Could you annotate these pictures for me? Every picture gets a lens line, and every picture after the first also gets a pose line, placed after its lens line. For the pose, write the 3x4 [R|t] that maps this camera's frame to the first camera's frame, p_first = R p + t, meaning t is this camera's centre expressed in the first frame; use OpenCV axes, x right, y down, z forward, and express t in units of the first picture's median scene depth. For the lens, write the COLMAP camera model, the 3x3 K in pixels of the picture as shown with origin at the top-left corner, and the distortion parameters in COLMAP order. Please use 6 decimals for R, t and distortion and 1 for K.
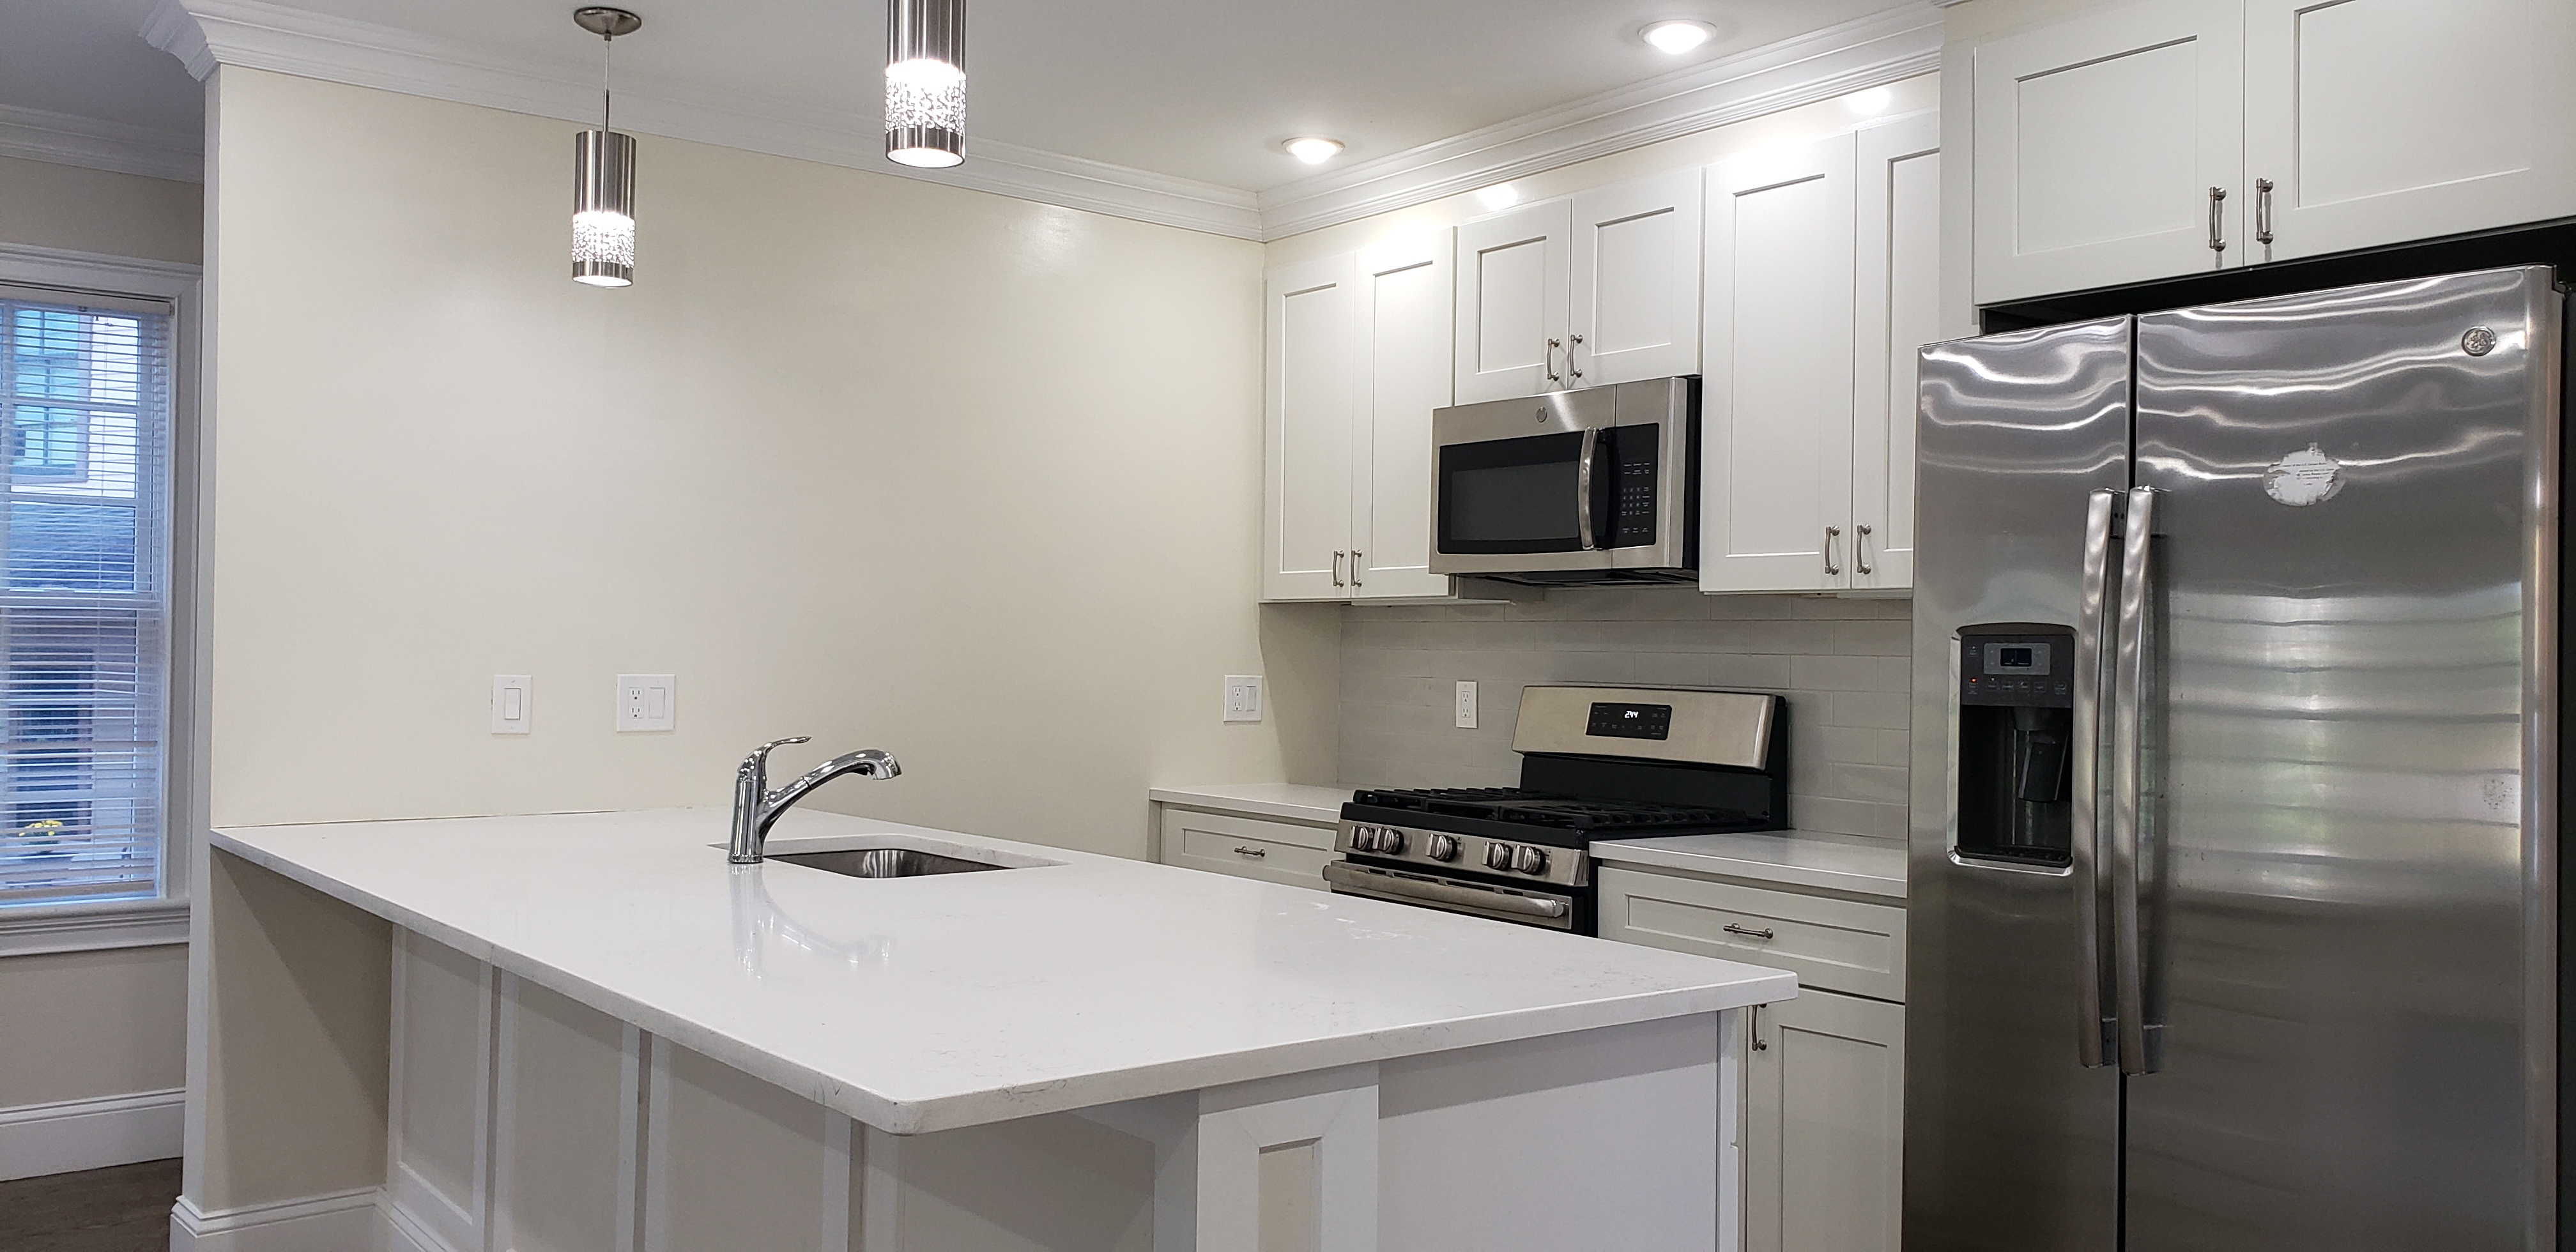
lens RADIAL K [[1924.3, 0, 1316.5], [0, 1924.3, 647.6], [0, 0, 1]] dist [0.028639, -0.001487]
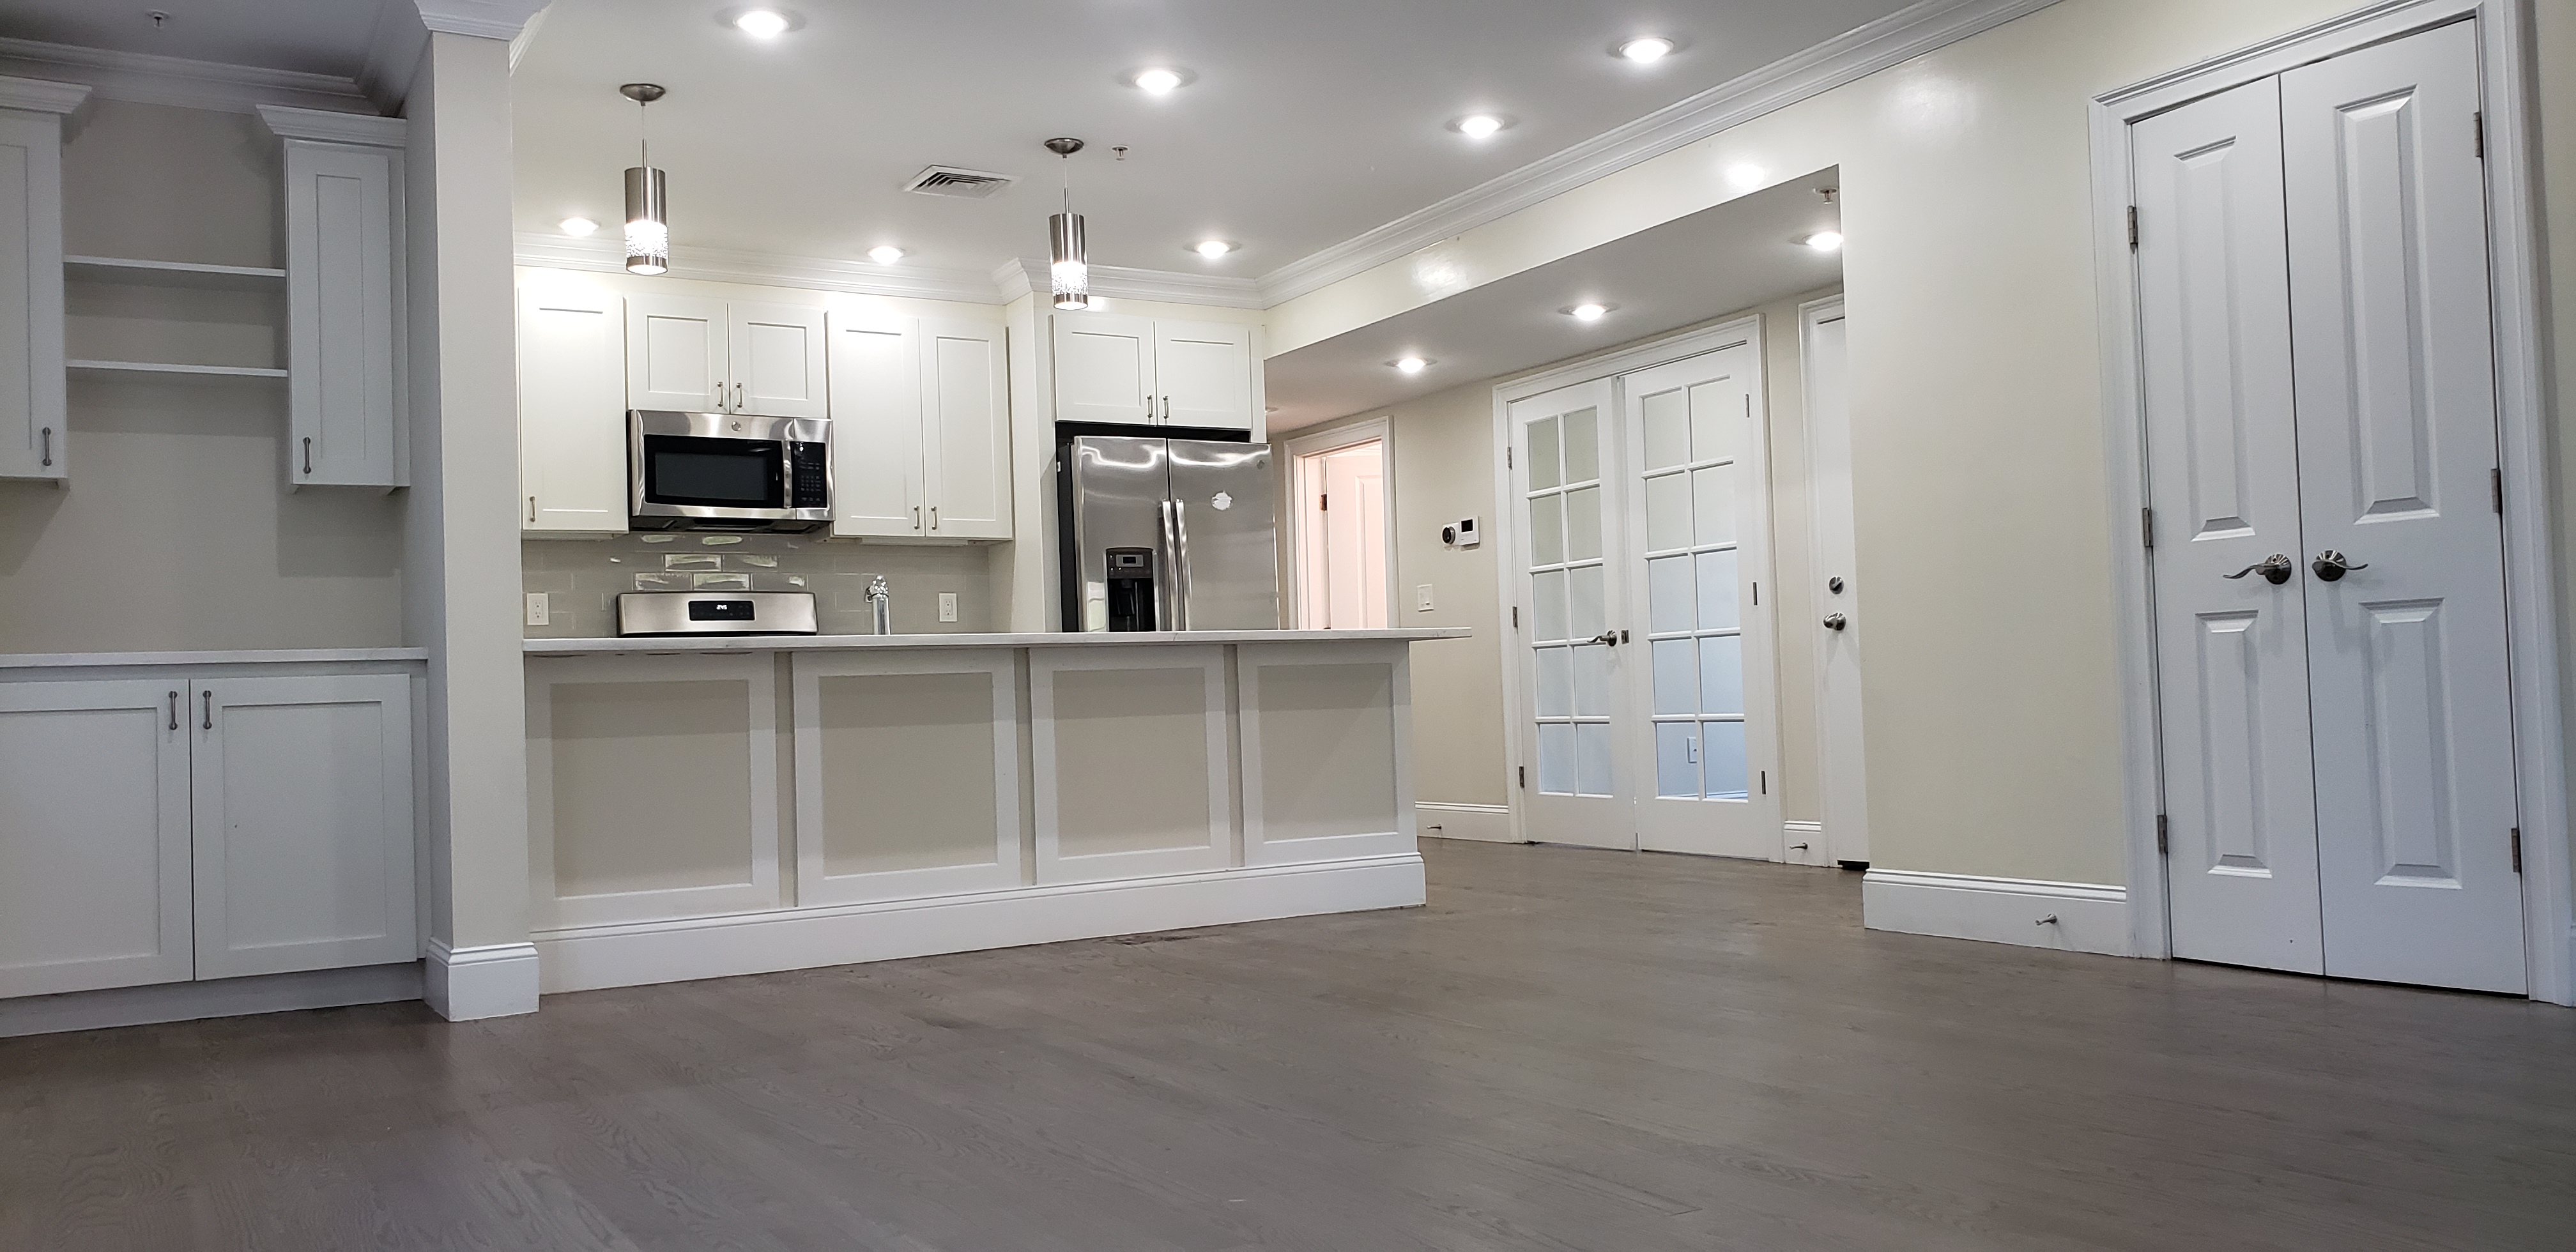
lens RADIAL K [[1924.3, 0, 1271.4], [0, 1924.3, 645.2], [0, 0, 1]] dist [0.028639, -0.001487]
pose [[0.141348, 0.010613, 0.989903, -1.750854], [0.033715, 0.999311, -0.015528, 0.133675], [-0.989386, 0.035570, 0.140893, 0.346934]]
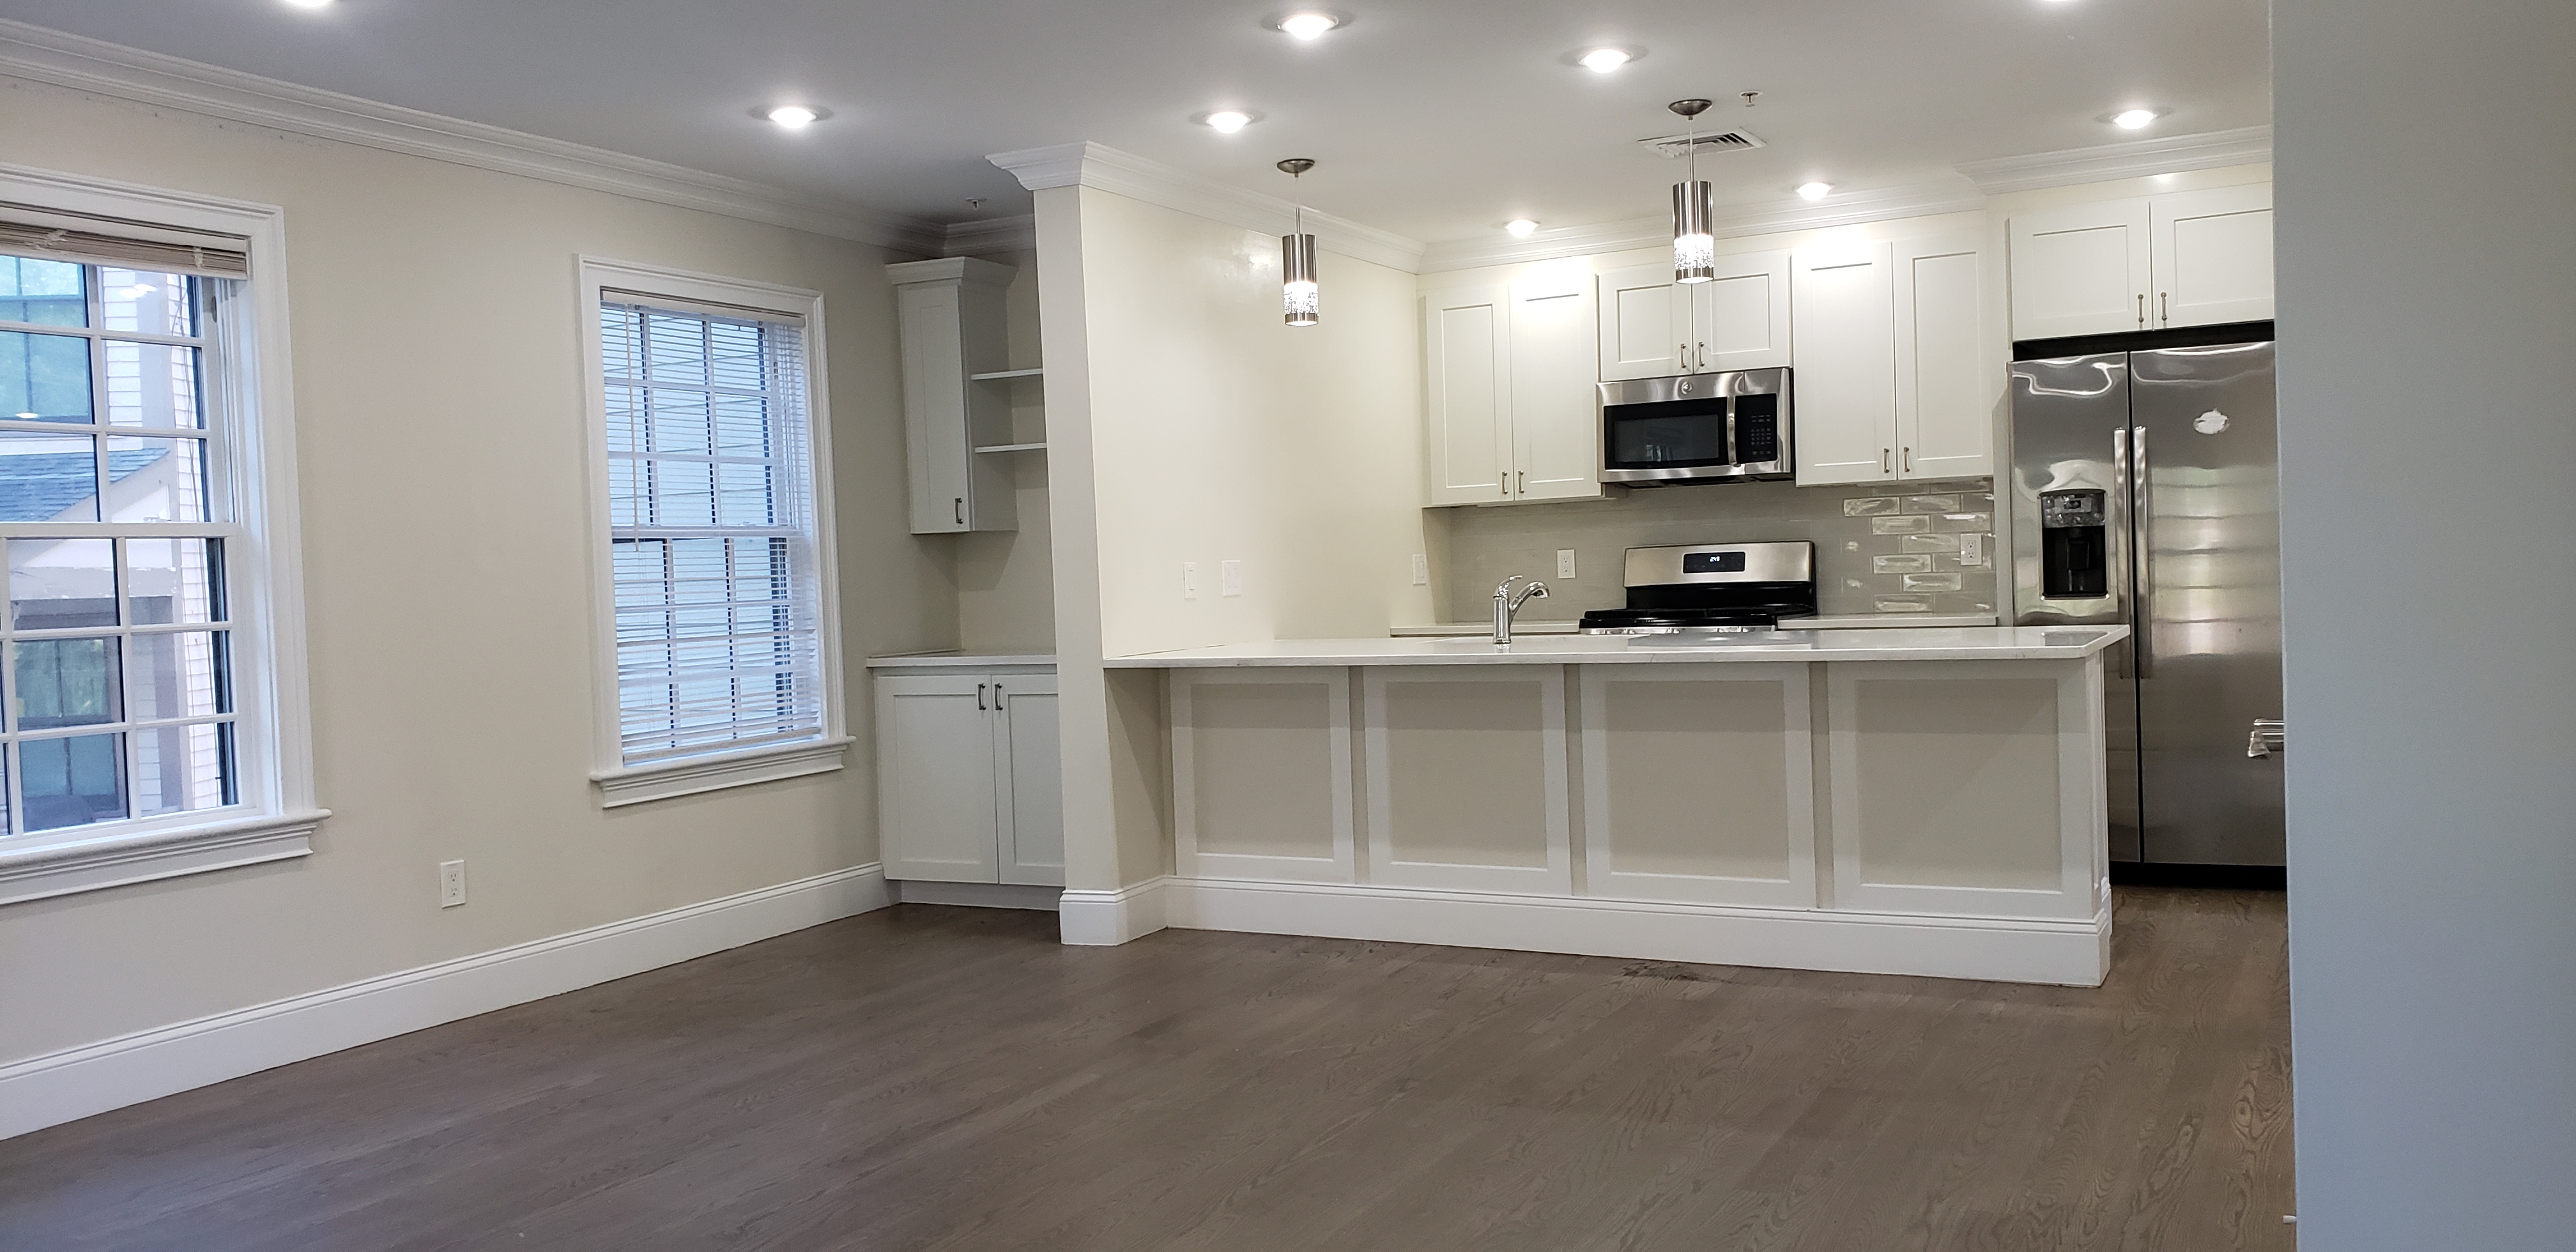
lens RADIAL K [[1924.3, 0, 1284.3], [0, 1924.3, 621.1], [0, 0, 1]] dist [0.028639, -0.001487]
pose [[0.923154, -0.059773, 0.379755, -1.044087], [0.049713, 0.998105, 0.036253, 0.010216], [-0.381203, -0.014588, 0.924376, -0.559236]]
